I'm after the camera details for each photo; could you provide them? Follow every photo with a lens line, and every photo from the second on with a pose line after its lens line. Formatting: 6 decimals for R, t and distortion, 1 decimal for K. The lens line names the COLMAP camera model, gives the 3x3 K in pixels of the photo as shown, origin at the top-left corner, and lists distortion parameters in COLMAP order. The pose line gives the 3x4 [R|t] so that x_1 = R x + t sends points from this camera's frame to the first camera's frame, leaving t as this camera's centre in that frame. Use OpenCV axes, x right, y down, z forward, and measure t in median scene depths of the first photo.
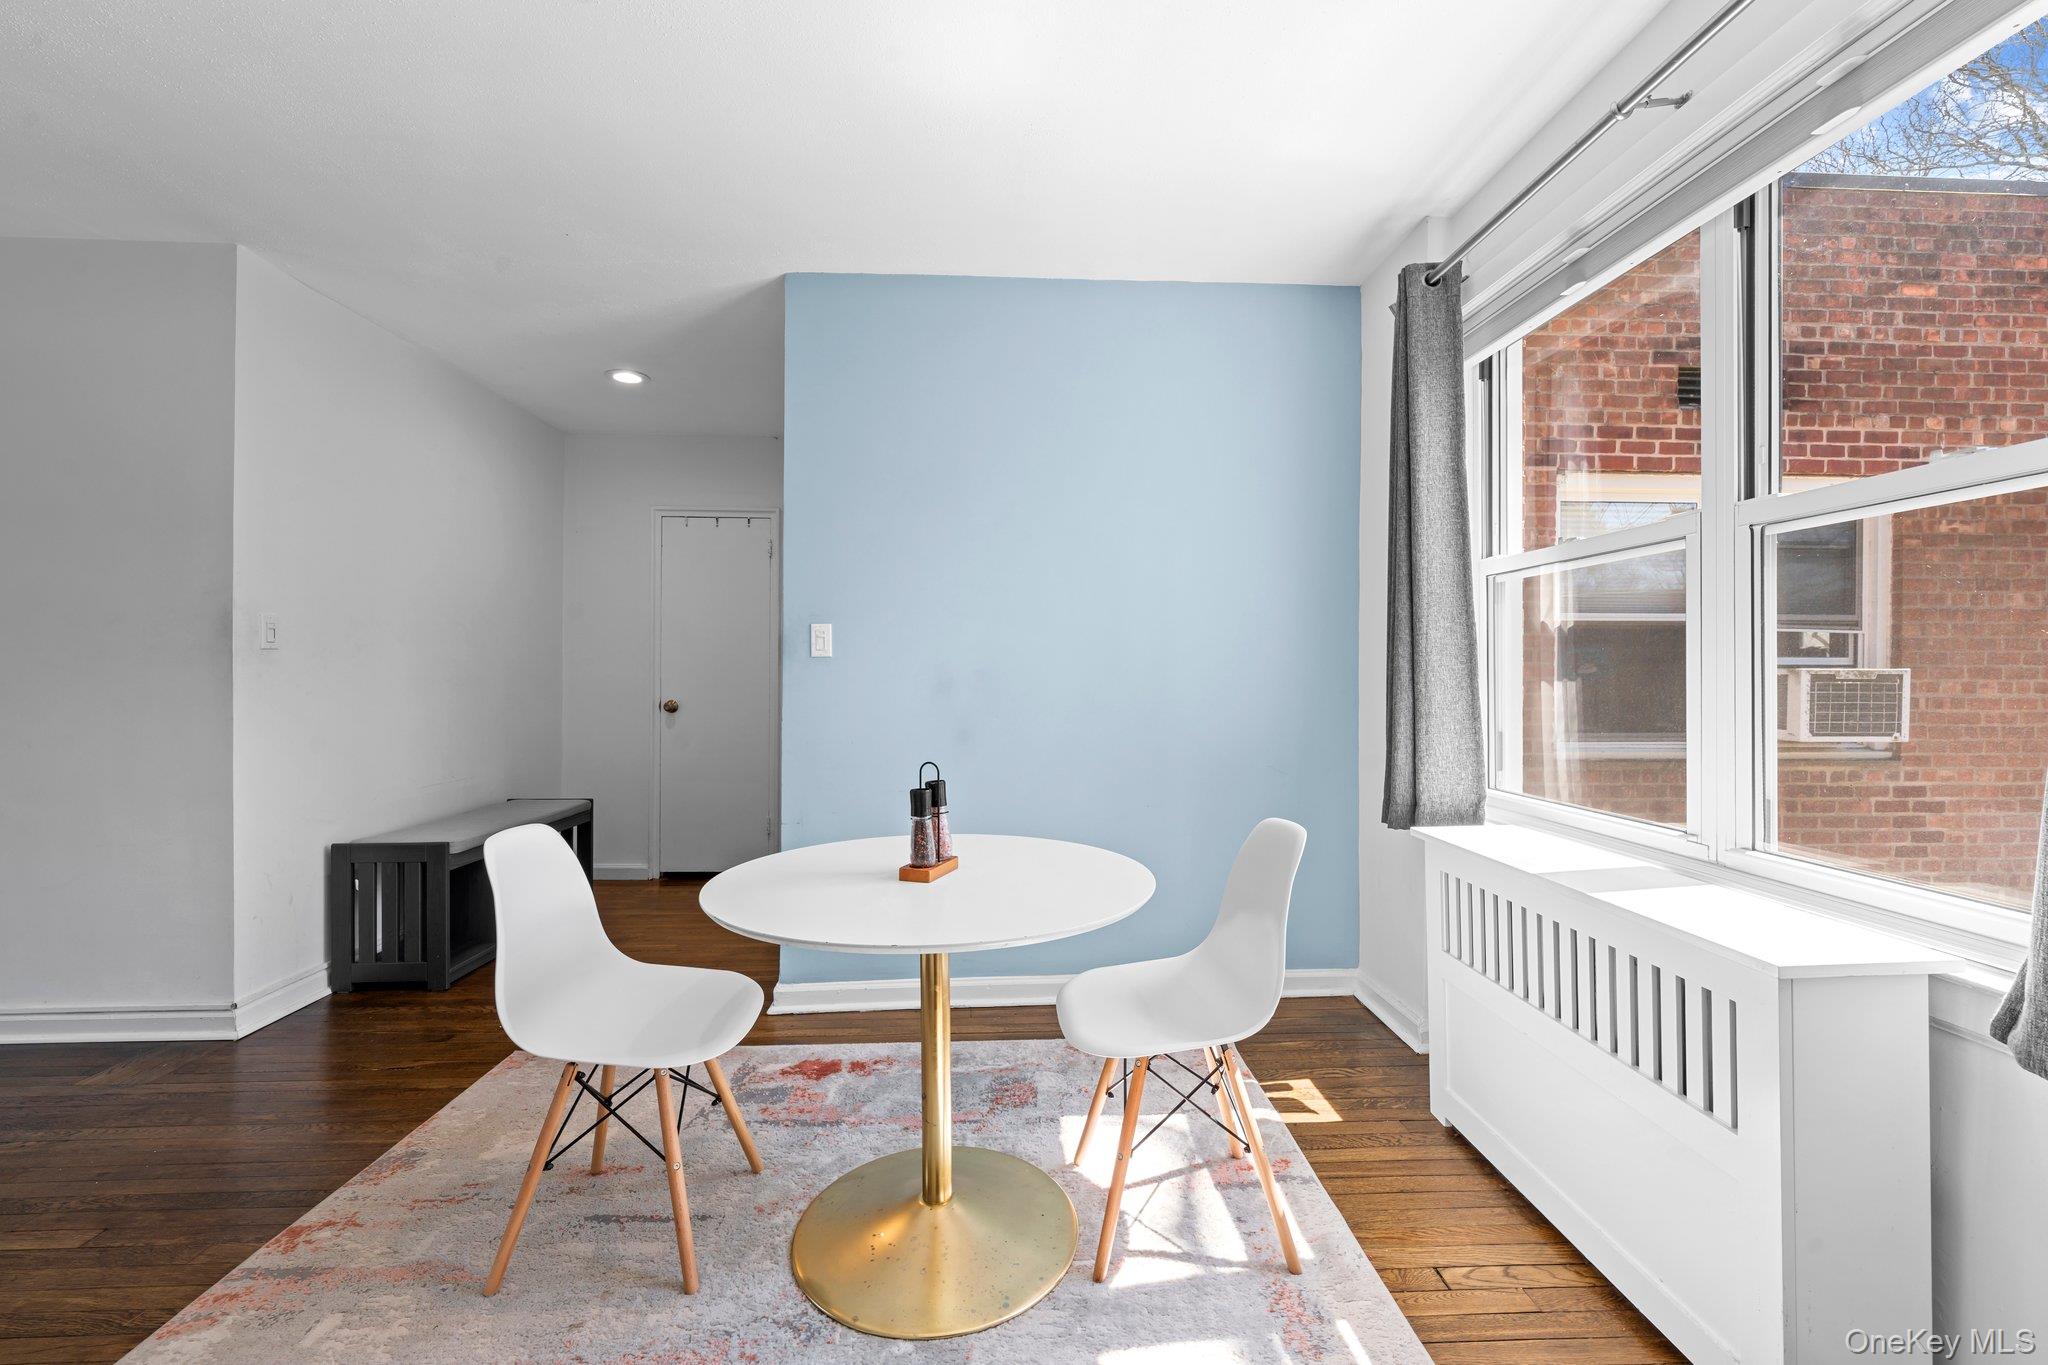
lens RADIAL K [[828.3, 0, 1017.4], [0, 828.3, 677.2], [0, 0, 1]] dist [0.004270, -0.001062]
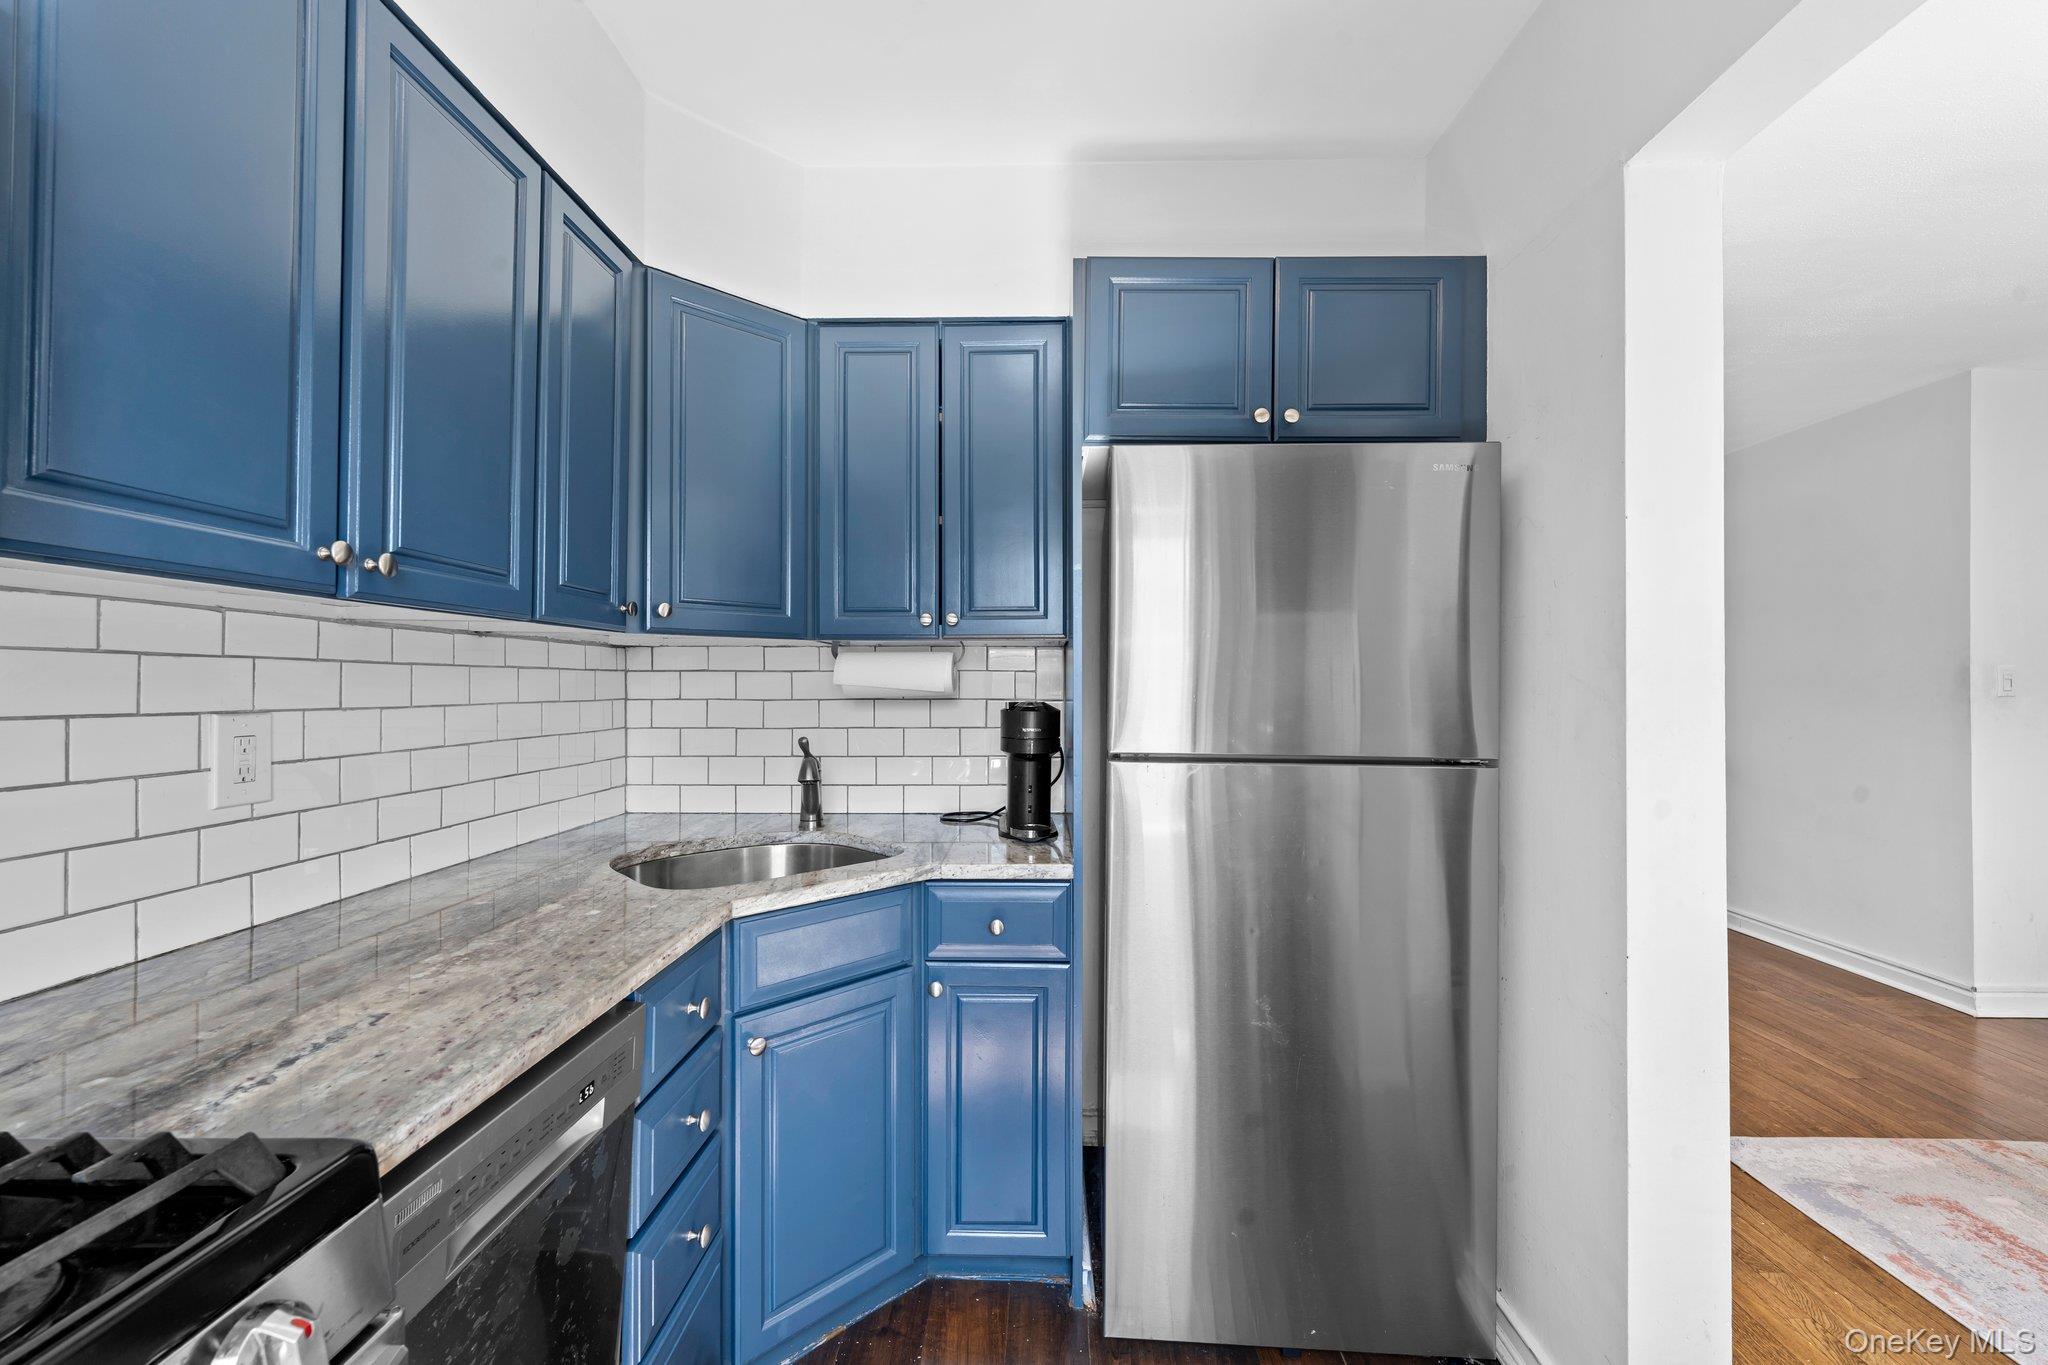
lens RADIAL K [[828.3, 0, 1032.3], [0, 828.3, 683.4], [0, 0, 1]] dist [0.004270, -0.001062]
pose [[-0.071048, -0.005325, -0.997459, 0.478999], [0.001886, 0.999983, -0.005472, -0.063782], [0.997471, -0.002270, -0.071036, -0.373687]]
